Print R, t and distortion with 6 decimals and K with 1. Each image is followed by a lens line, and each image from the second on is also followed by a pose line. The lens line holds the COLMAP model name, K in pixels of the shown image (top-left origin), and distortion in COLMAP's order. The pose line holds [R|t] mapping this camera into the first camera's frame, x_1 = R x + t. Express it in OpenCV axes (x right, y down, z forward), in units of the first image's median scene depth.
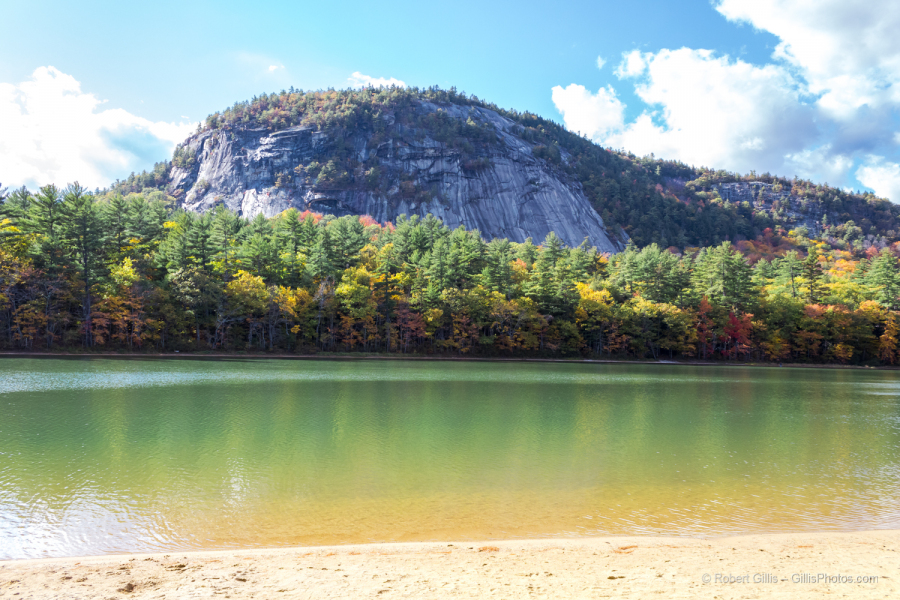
lens RADIAL K [[730.1, 0, 423.5], [0, 730.1, 307.9], [0, 0, 1]] dist [0.007128, -0.017019]
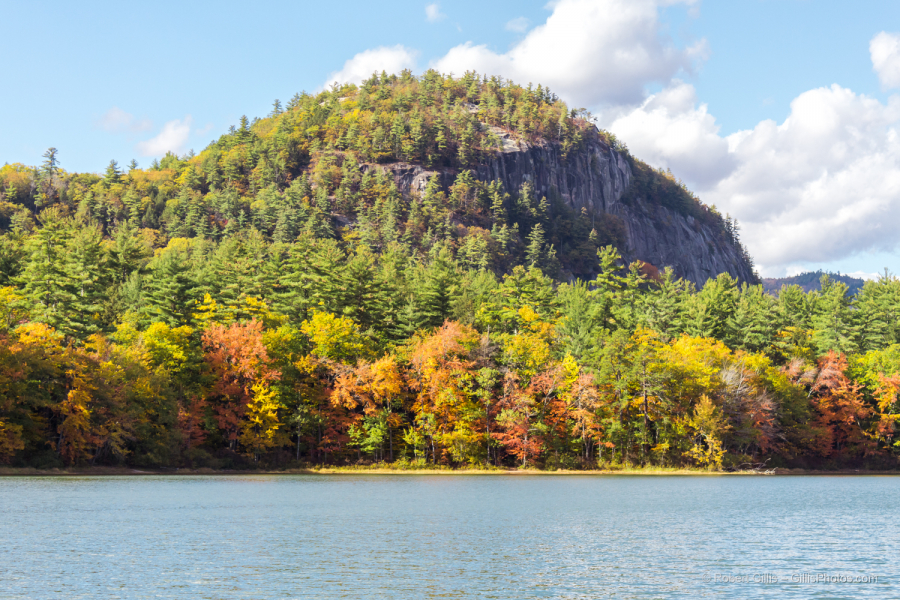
lens RADIAL K [[2246.1, 0, 450.0], [0, 2246.1, 300.0], [0, 0, 1]] dist [-0.063703, -0.471283]
pose [[0.498774, 0.035972, 0.865985, -0.149487], [-0.033078, 0.999201, -0.022454, -0.000780], [-0.866100, -0.017446, 0.499565, 0.027500]]
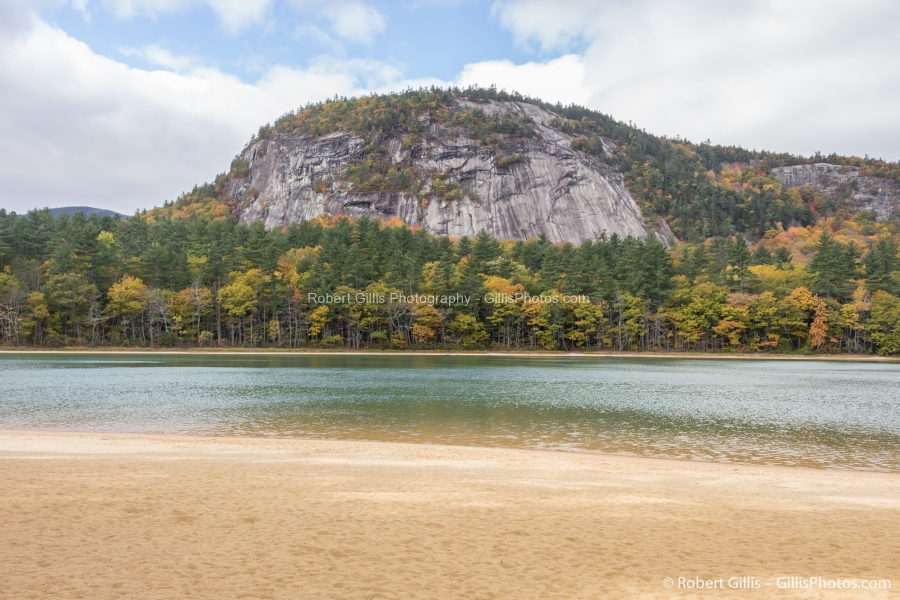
lens RADIAL K [[730.1, 0, 423.5], [0, 730.1, 307.9], [0, 0, 1]] dist [0.007128, -0.017019]
pose [[0.991079, -0.024436, -0.131015, 0.081261], [0.024613, 0.999697, -0.000272, 0.001684], [0.130982, -0.002955, 0.991380, -0.002339]]
